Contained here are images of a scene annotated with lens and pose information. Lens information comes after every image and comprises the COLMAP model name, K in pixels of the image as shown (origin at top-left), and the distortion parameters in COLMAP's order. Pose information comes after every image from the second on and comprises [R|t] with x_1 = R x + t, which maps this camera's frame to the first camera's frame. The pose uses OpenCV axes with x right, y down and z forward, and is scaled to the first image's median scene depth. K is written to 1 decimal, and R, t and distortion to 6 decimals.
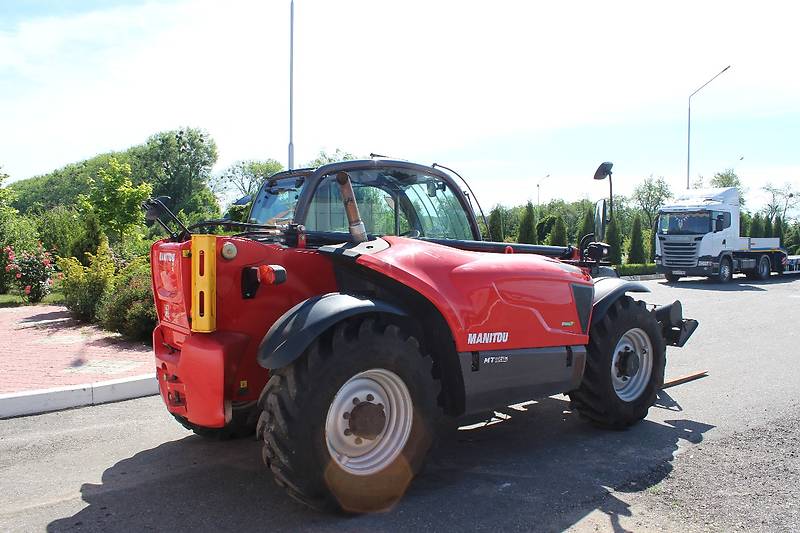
lens RADIAL K [[693.9, 0, 400.0], [0, 693.9, 266.5], [0, 0, 1]] dist [-0.139168, -0.000624]
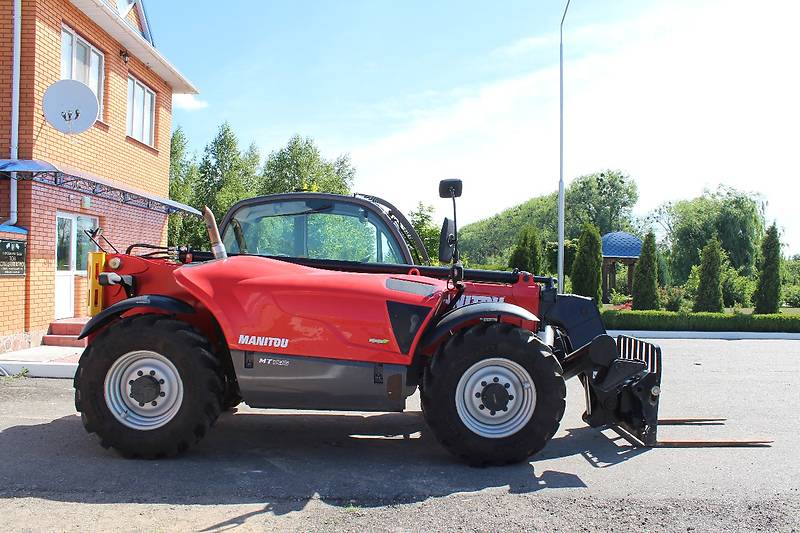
lens RADIAL K [[693.9, 0, 400.0], [0, 693.9, 266.5], [0, 0, 1]] dist [-0.139168, -0.000624]
pose [[0.786110, 0.008994, -0.618022, 0.228907], [-0.047348, 0.997832, -0.045704, 0.004565], [0.616271, 0.065190, 0.784831, 0.051461]]
